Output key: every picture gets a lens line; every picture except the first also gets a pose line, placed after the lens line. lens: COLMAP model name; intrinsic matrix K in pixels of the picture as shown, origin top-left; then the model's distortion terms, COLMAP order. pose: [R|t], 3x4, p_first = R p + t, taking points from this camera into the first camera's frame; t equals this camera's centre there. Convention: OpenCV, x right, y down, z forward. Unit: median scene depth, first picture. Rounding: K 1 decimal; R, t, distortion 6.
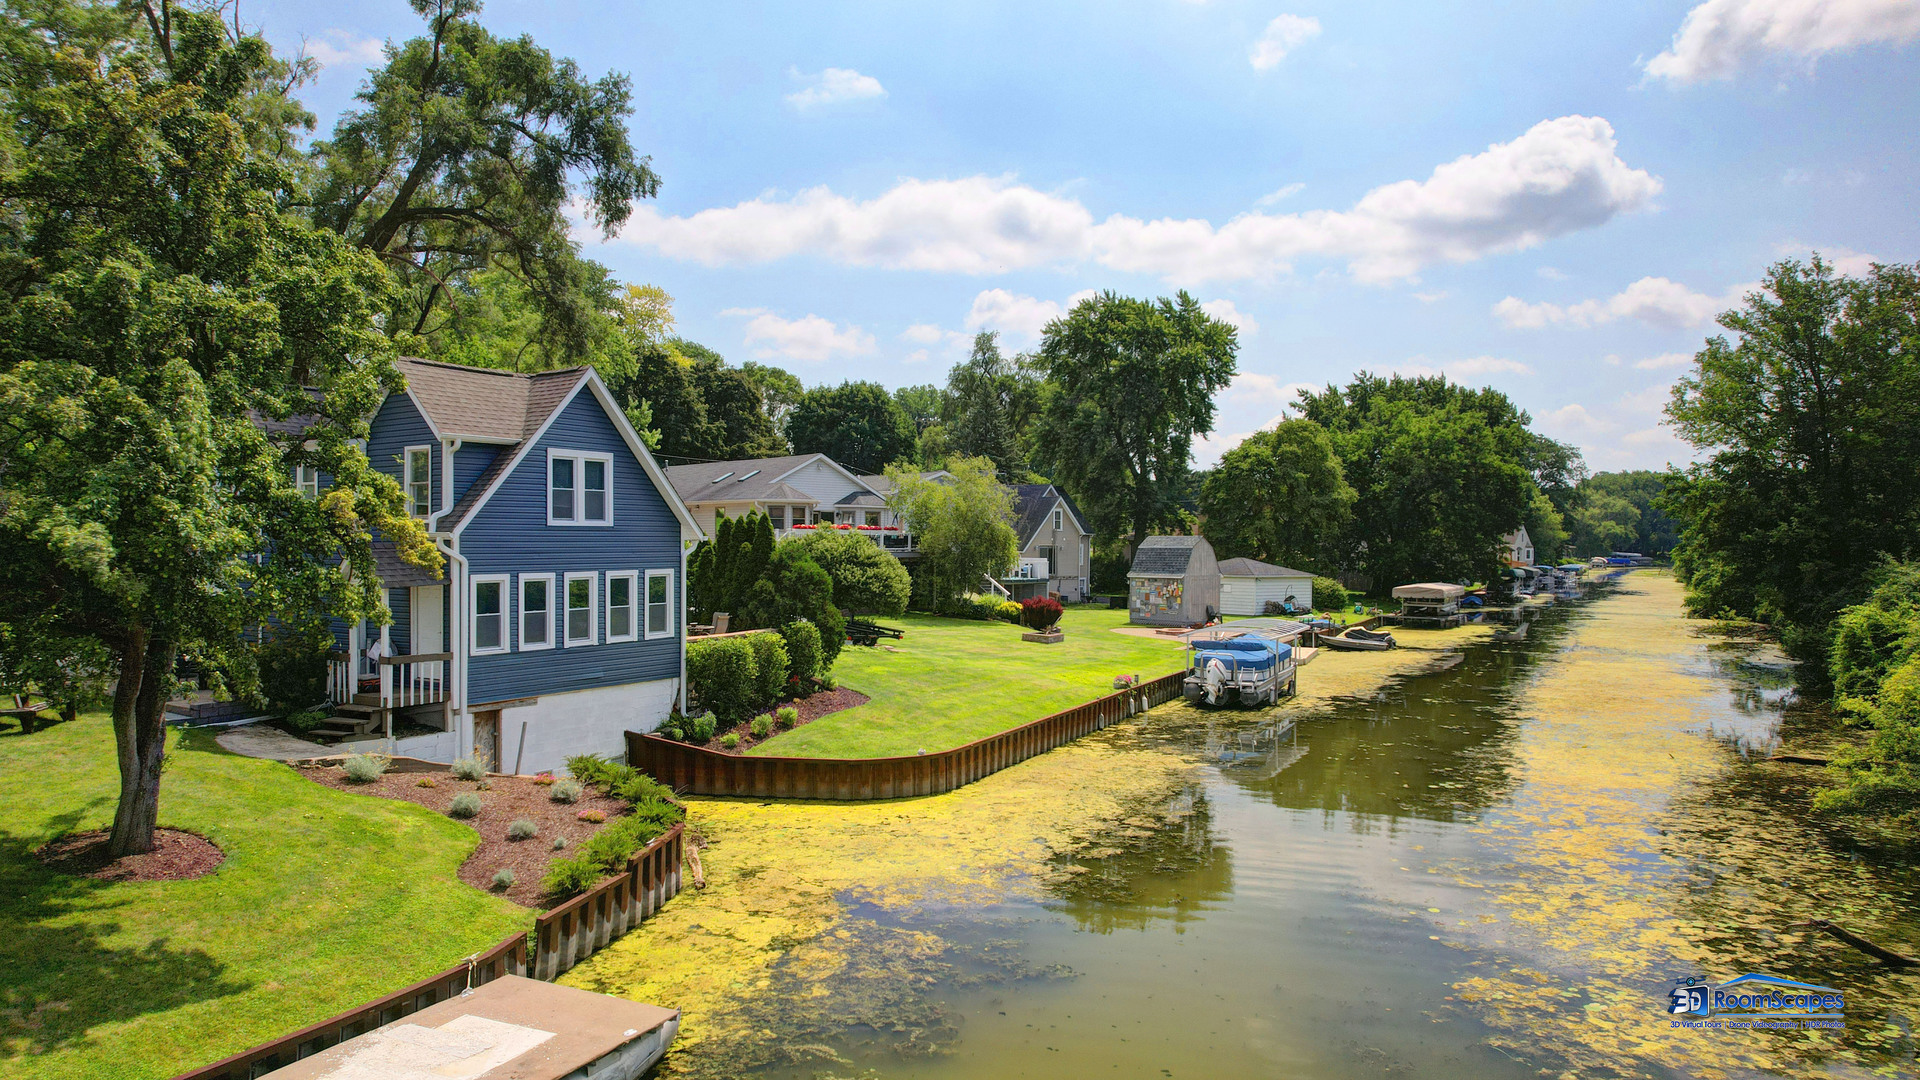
lens RADIAL K [[1228.1, 0, 964.0], [0, 1228.1, 552.7], [0, 0, 1]] dist [-0.058433, 0.045010]
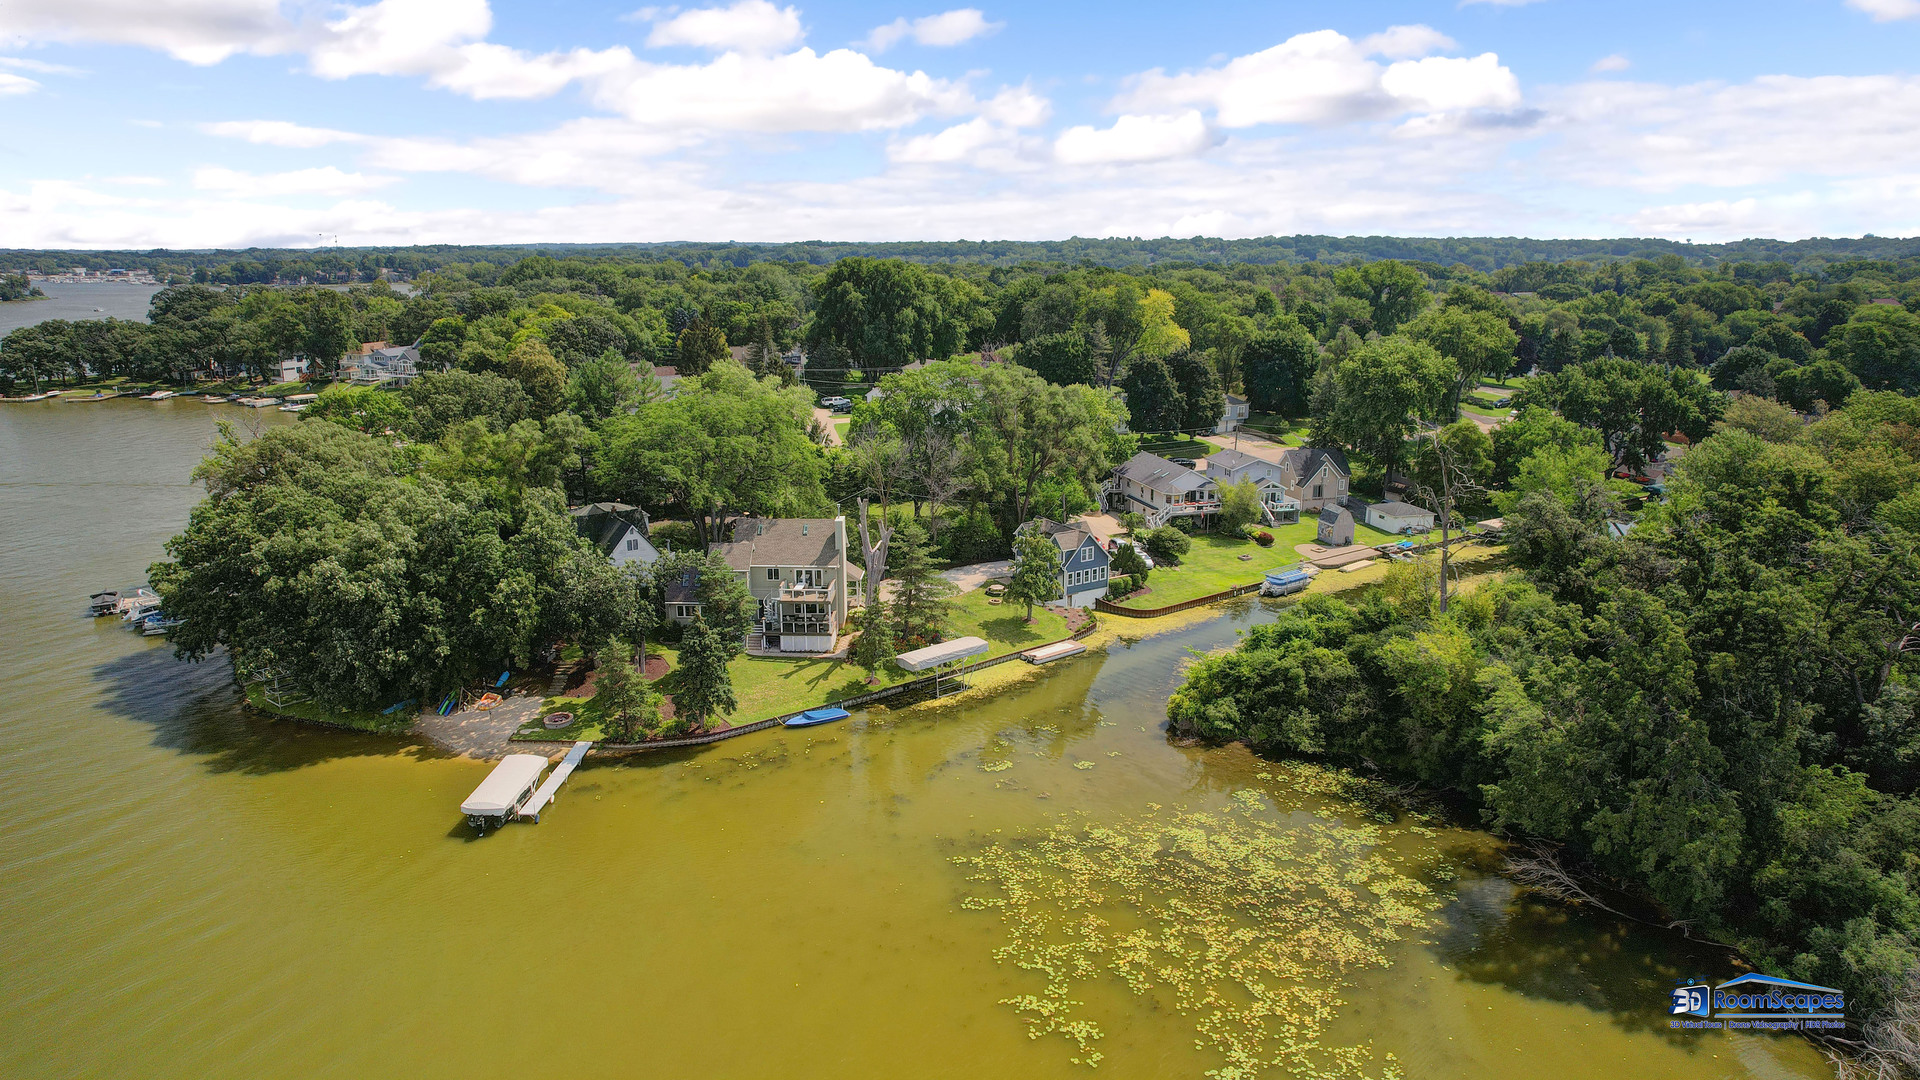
lens RADIAL K [[1228.1, 0, 957.1], [0, 1228.1, 553.6], [0, 0, 1]] dist [-0.058433, 0.045010]
pose [[0.892260, 0.105735, -0.438967, 1.384416], [0.000982, 0.971738, 0.236059, -1.197046], [0.451520, -0.211057, 0.866940, -3.527431]]
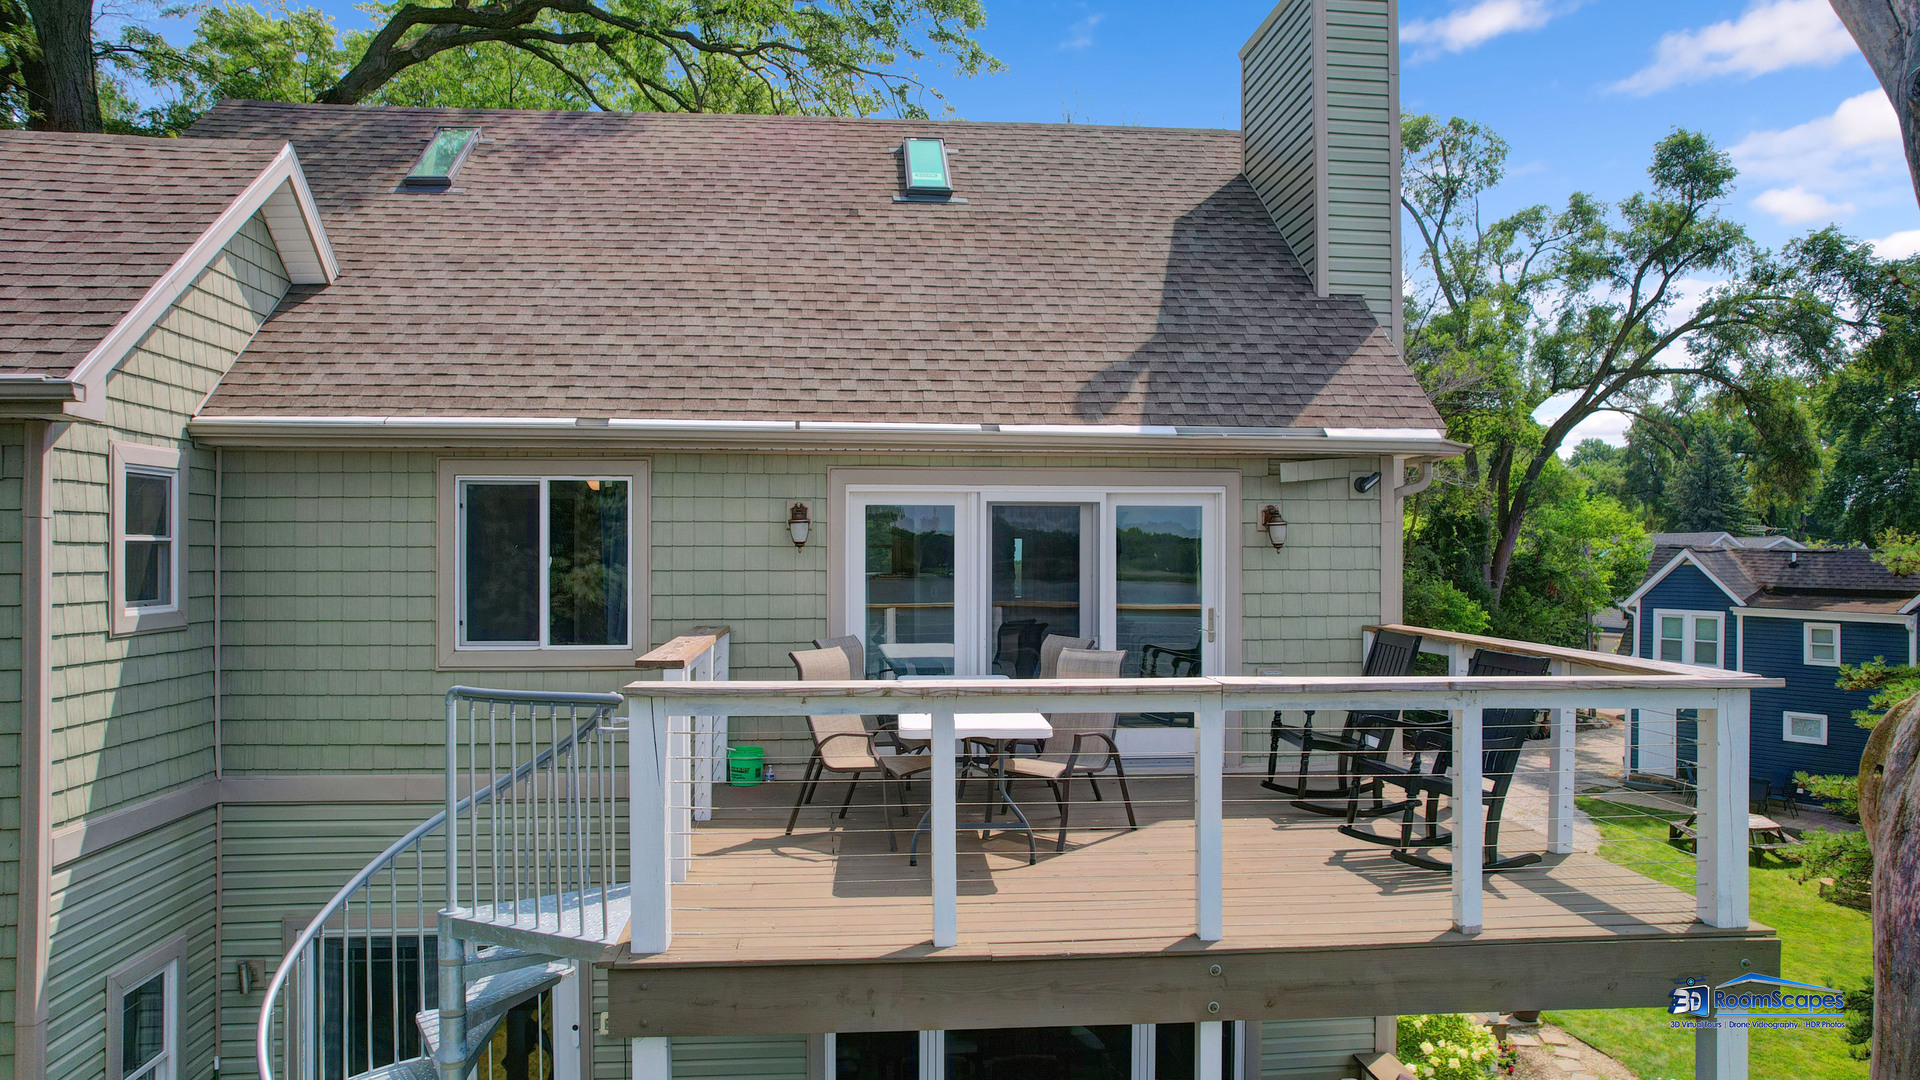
lens RADIAL K [[1228.1, 0, 960.0], [0, 1228.1, 551.9], [0, 0, 1]] dist [-0.058433, 0.045010]
pose [[0.940510, -0.004891, -0.339731, -0.840186], [0.000462, 0.999914, -0.013117, -0.124645], [0.339766, 0.012180, 0.940431, -0.396580]]
